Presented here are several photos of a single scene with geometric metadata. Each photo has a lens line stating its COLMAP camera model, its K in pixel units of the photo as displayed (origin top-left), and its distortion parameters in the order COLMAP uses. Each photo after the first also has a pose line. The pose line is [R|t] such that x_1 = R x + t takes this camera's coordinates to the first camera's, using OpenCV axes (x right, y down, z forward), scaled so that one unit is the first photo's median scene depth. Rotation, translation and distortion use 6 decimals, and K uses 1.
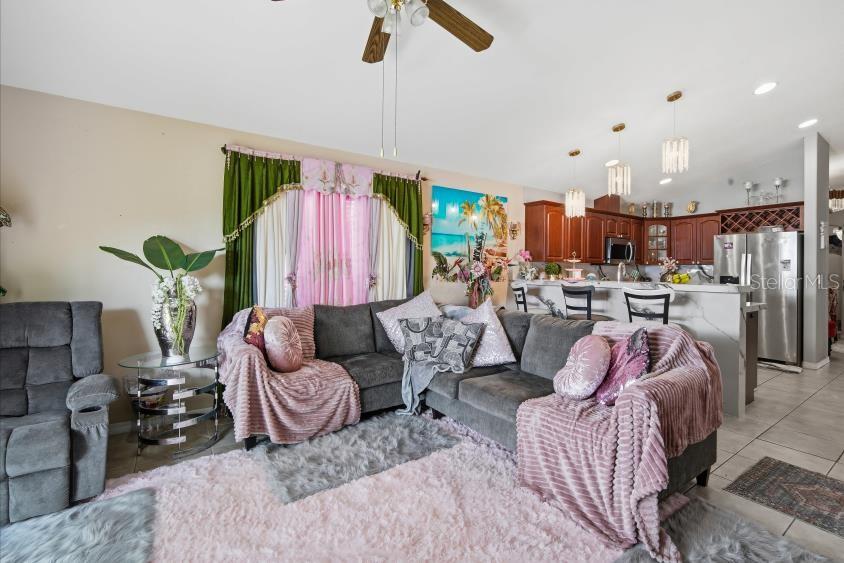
lens RADIAL K [[376.3, 0, 449.5], [0, 376.3, 266.3], [0, 0, 1]] dist [-0.000645, 0.005782]
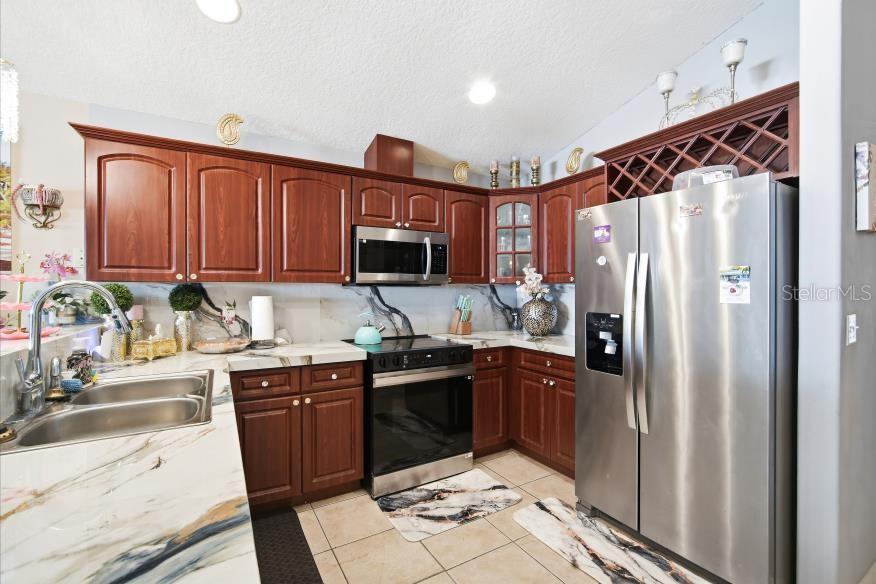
lens RADIAL K [[383.8, 0, 436.7], [0, 383.8, 288.8], [0, 0, 1]] dist [-0.000861, 0.000180]
pose [[0.994548, -0.009354, -0.103858, 0.598701], [0.010101, 0.999927, 0.006669, -0.002811], [0.103788, -0.007681, 0.994570, 0.579903]]
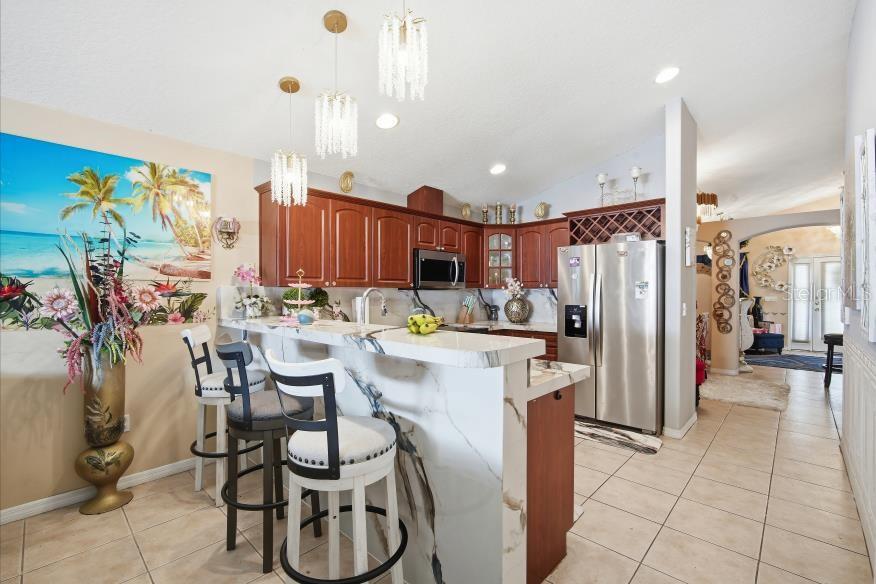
lens RADIAL K [[384.1, 0, 438.0], [0, 384.1, 292.0], [0, 0, 1]] dist [-0.001029, -0.000063]
pose [[0.983259, -0.009829, 0.181949, 0.351389], [0.008167, 0.999918, 0.009885, -0.007018], [-0.182031, -0.008233, 0.983258, 0.335975]]
